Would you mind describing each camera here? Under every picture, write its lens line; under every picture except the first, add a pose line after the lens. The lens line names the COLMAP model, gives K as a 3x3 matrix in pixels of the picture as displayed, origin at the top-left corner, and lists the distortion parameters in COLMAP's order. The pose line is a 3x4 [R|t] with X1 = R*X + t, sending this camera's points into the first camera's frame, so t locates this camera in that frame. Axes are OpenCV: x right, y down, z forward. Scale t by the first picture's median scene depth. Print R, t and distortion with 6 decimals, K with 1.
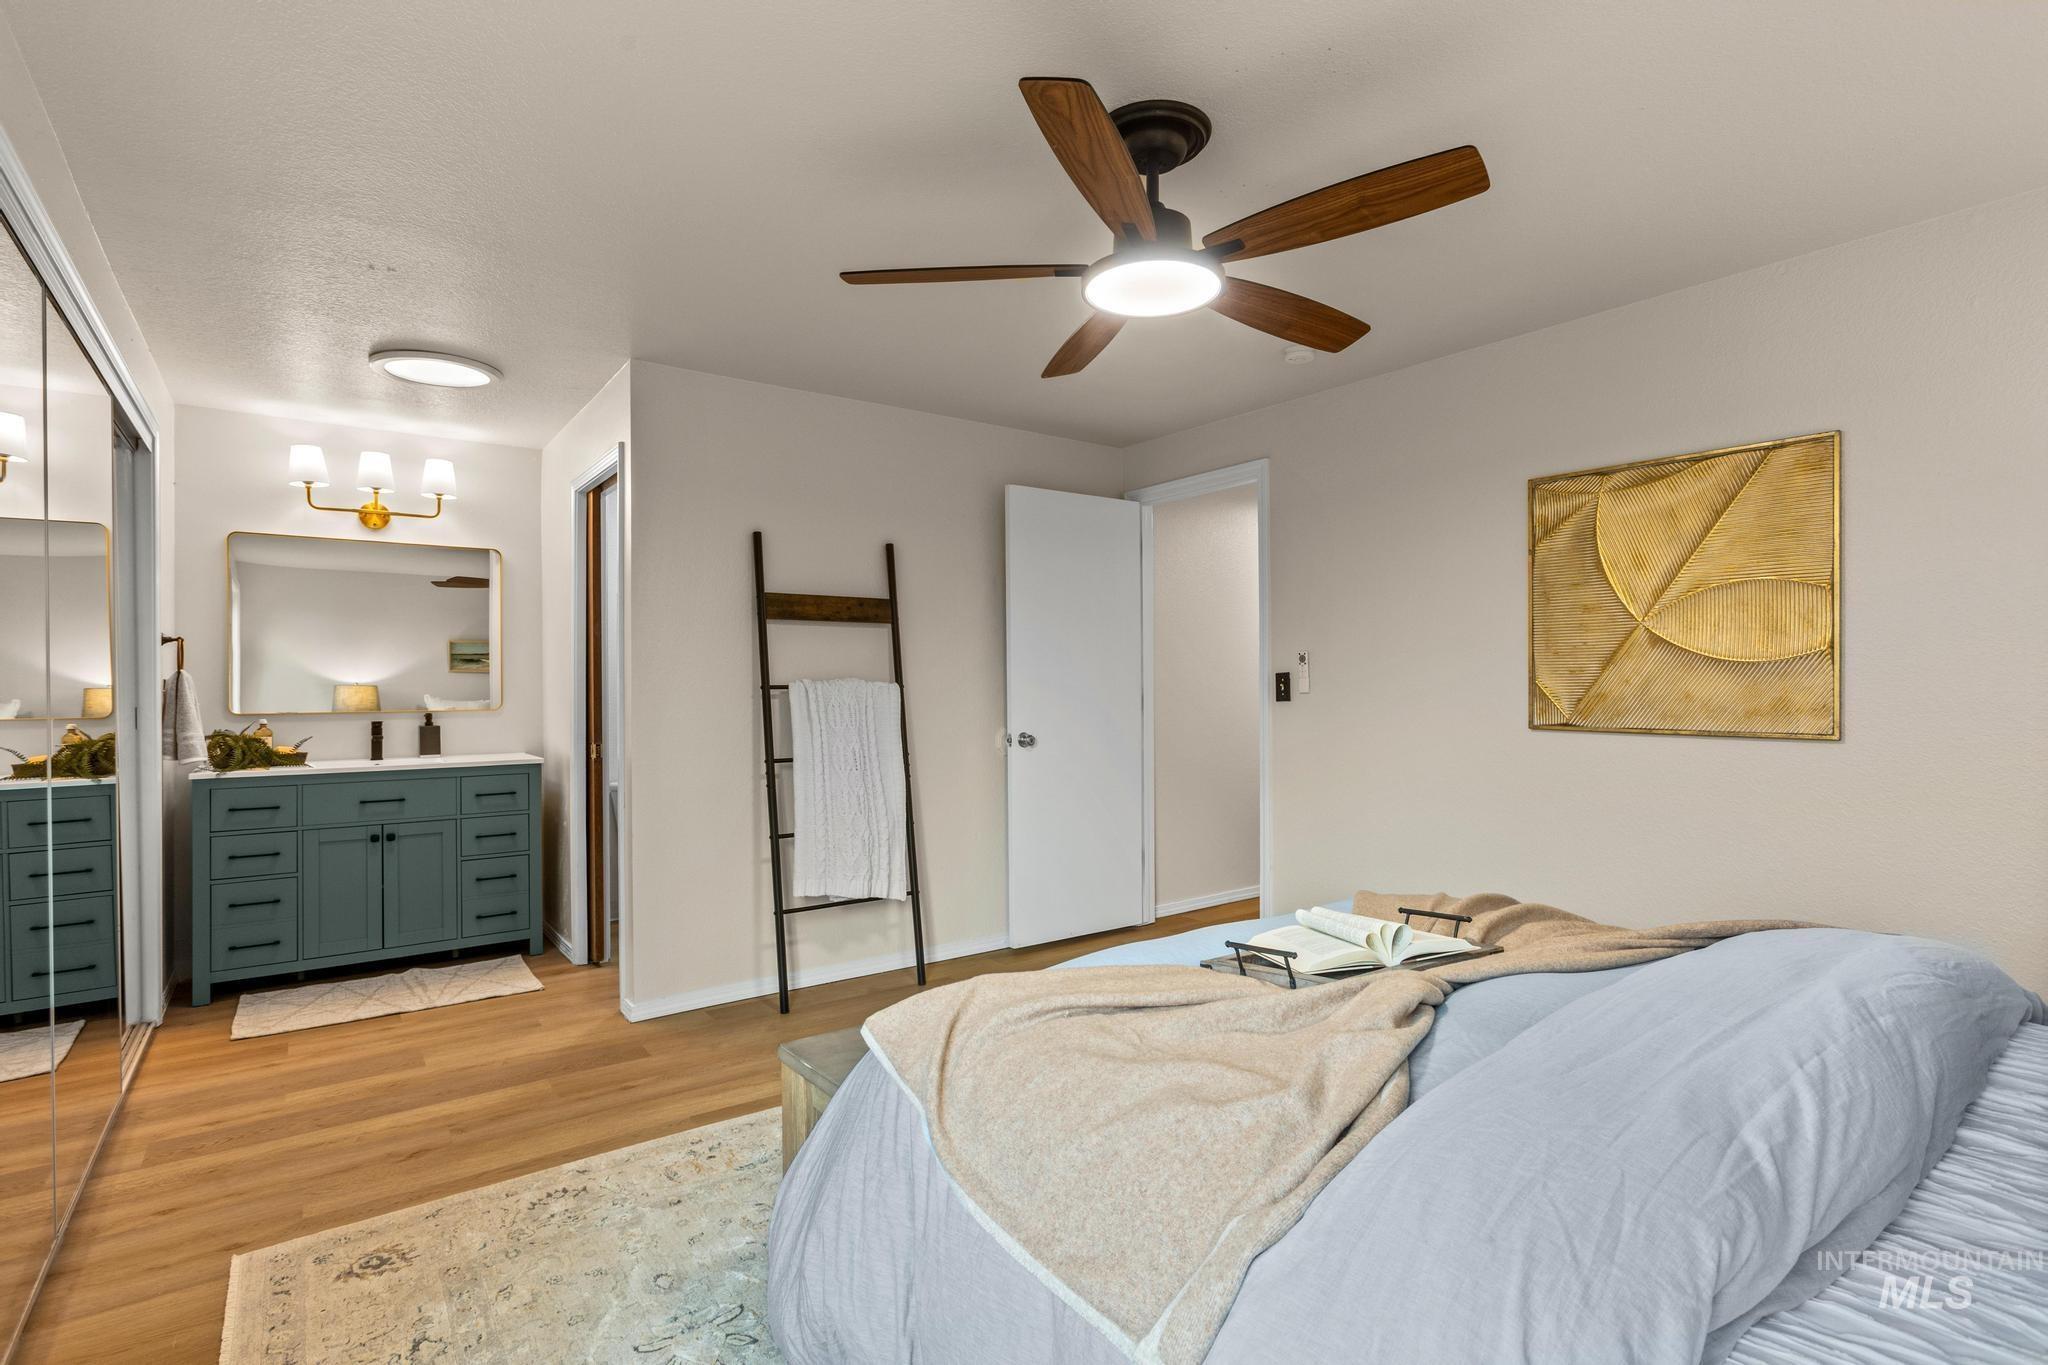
lens RADIAL K [[992.5, 0, 1022.5], [0, 992.5, 684.4], [0, 0, 1]] dist [-0.002253, -0.000566]
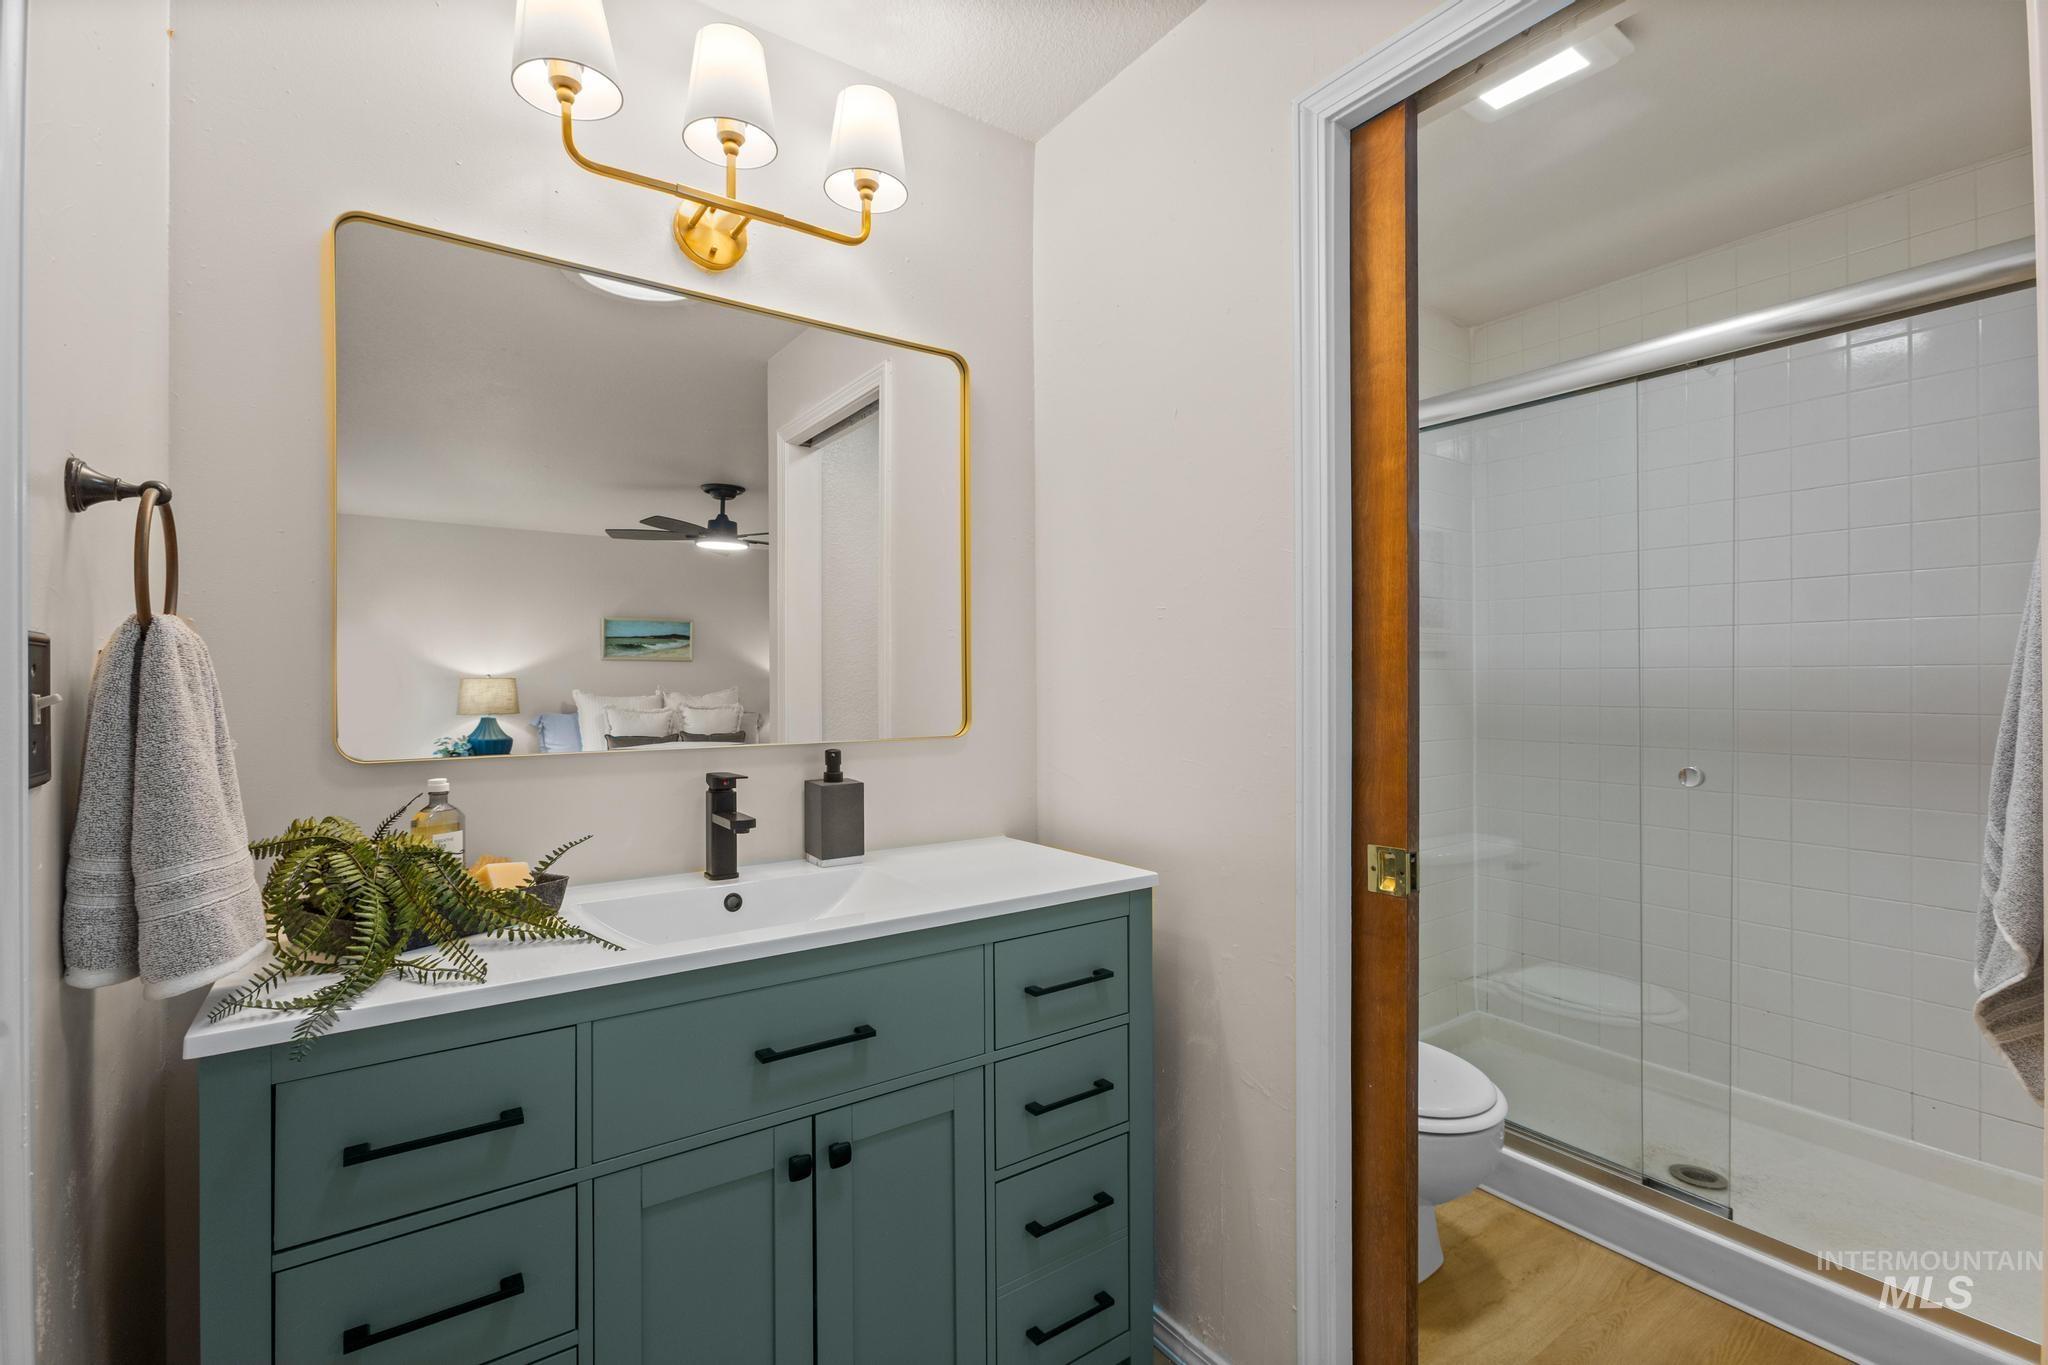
lens RADIAL K [[917.3, 0, 1025.6], [0, 917.3, 677.9], [0, 0, 1]] dist [0.000167, 0.001799]
pose [[0.999935, 0.004770, -0.010374, -0.592562], [-0.004787, 0.999987, -0.001633, 0.000900], [0.010366, 0.001683, 0.999945, 0.726598]]
